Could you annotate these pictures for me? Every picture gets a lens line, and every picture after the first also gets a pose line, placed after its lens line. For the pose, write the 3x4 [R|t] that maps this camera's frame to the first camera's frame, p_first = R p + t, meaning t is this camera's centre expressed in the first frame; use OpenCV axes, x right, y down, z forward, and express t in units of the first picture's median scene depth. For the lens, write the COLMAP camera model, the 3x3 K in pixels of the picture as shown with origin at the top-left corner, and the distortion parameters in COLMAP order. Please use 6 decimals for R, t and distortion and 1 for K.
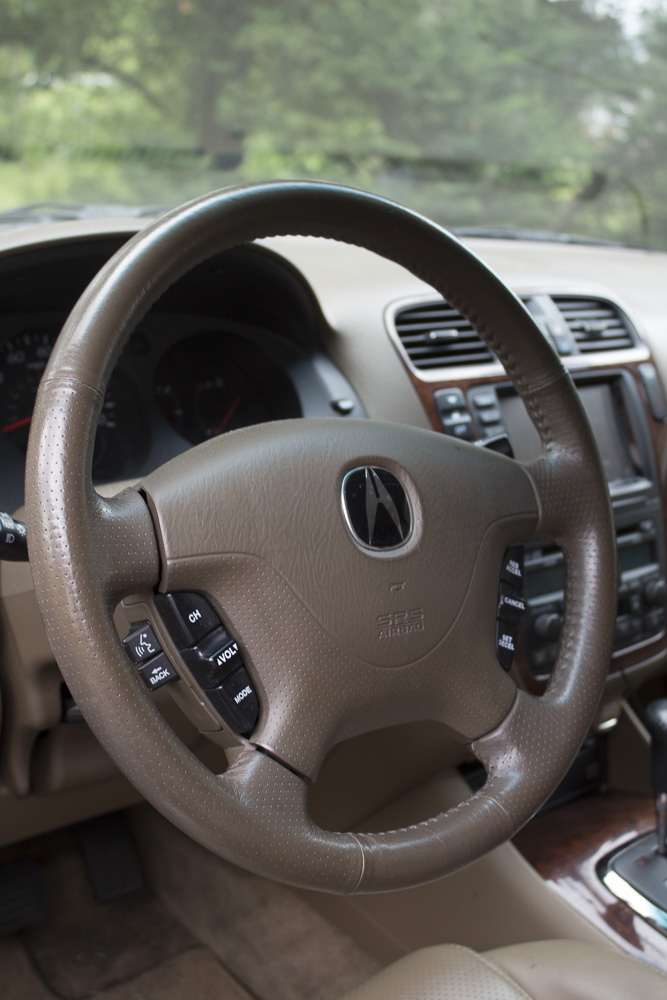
lens RADIAL K [[1288.3, 0, 333.5], [0, 1288.3, 500.0], [0, 0, 1]] dist [-0.009194, -0.023841]
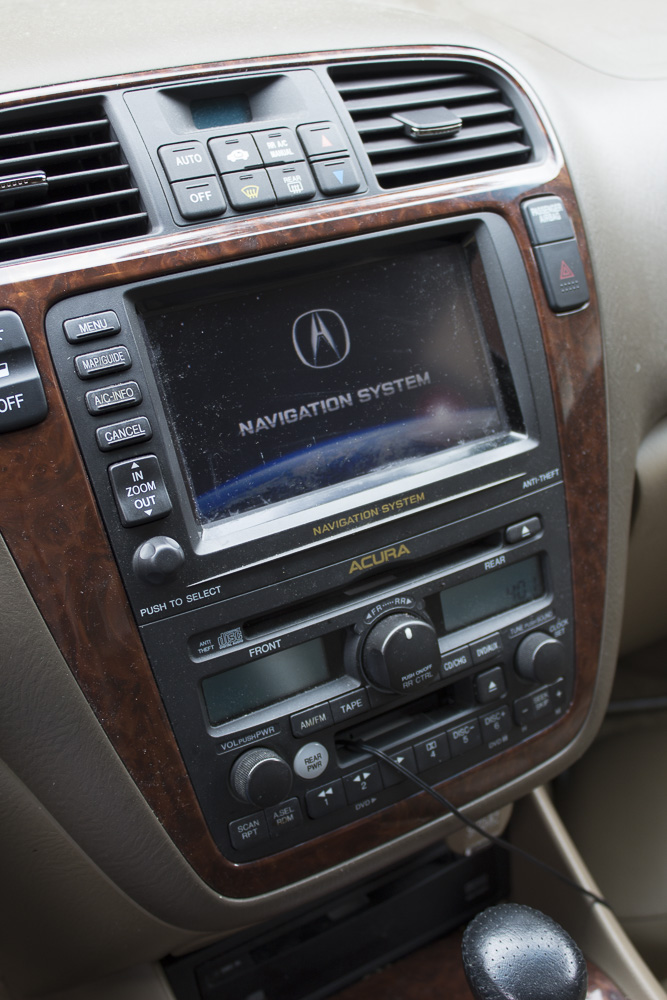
lens RADIAL K [[995.5, 0, 333.5], [0, 995.5, 500.0], [0, 0, 1]] dist [-0.086903, 0.005810]
pose [[0.972078, 0.017712, -0.233987, 0.259401], [0.043187, 0.966610, 0.252587, -0.093217], [0.230648, -0.255640, 0.938855, 0.609947]]
